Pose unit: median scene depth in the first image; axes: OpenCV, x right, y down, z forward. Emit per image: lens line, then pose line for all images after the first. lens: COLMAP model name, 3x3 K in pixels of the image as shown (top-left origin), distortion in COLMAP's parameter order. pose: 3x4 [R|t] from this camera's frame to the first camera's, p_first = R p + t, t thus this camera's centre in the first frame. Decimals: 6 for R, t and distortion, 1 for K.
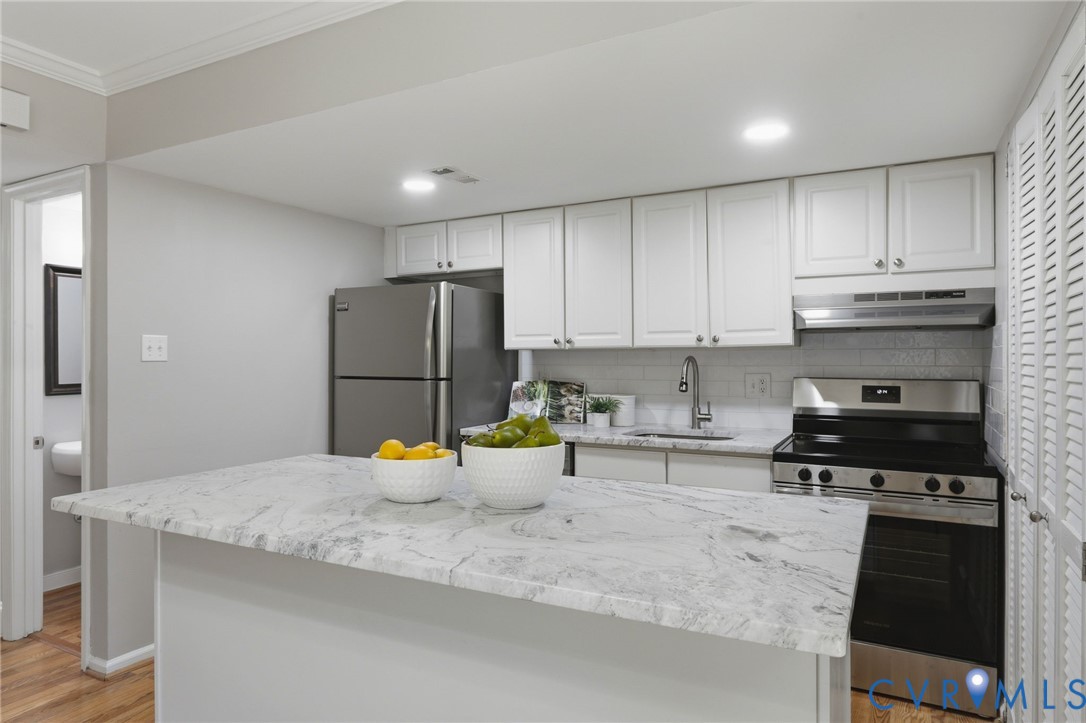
lens RADIAL K [[676.6, 0, 542.7], [0, 676.6, 353.1], [0, 0, 1]] dist [-0.004717, 0.000772]
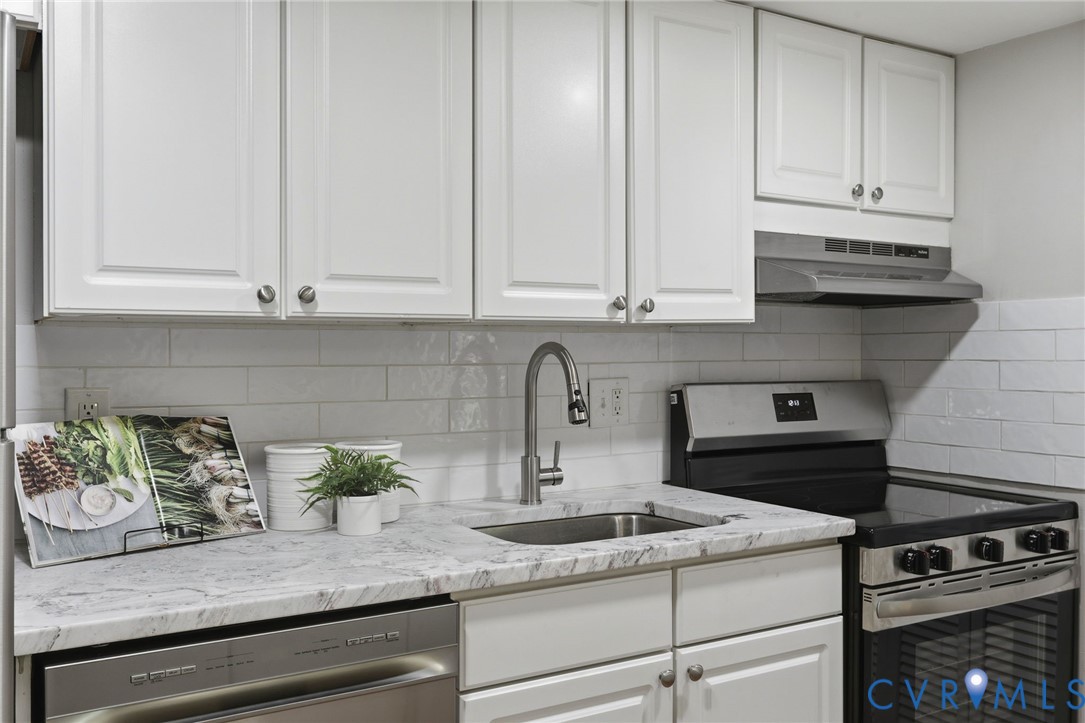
lens RADIAL K [[972.2, 0, 542.5], [0, 972.2, 358.3], [0, 0, 1]] dist [0.007749, -0.017011]
pose [[0.506437, -0.004688, 0.862264, -0.351288], [-0.004126, 0.999961, 0.007860, 0.010187], [-0.862267, -0.007538, 0.506398, 0.705289]]
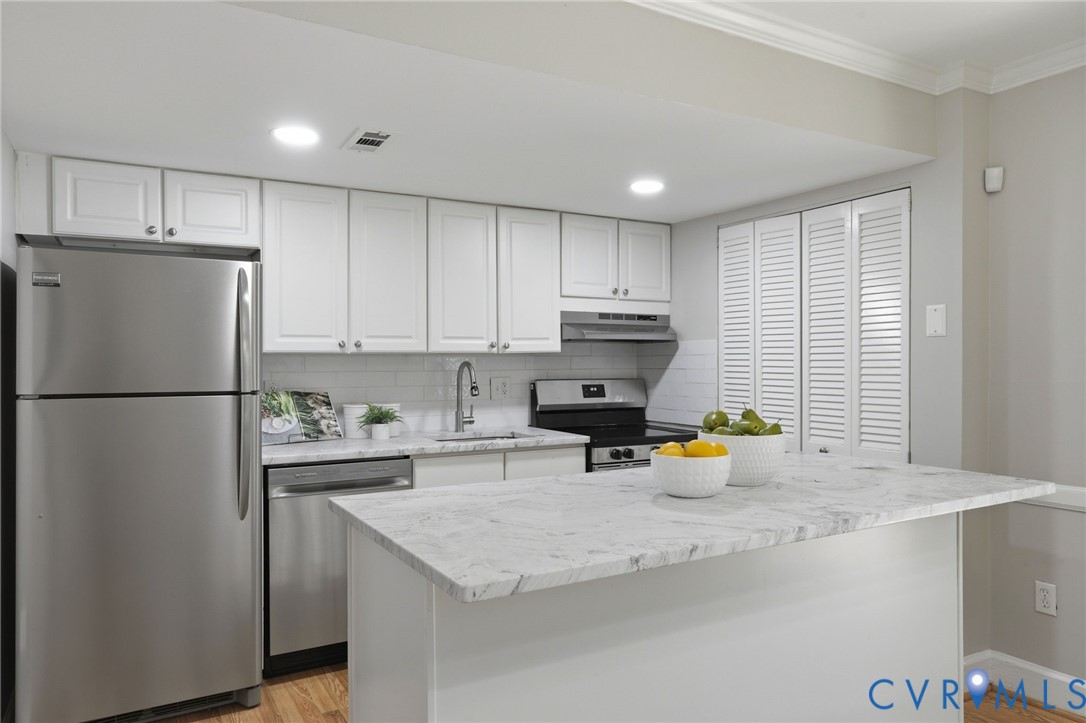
lens RADIAL K [[730.6, 0, 543.5], [0, 730.6, 362.1], [0, 0, 1]] dist [-0.011265, 0.004530]
pose [[0.531184, 0.000531, 0.847256, -0.691058], [-0.002359, 0.999997, 0.000853, 0.004201], [-0.847253, -0.002452, 0.531184, 0.317393]]
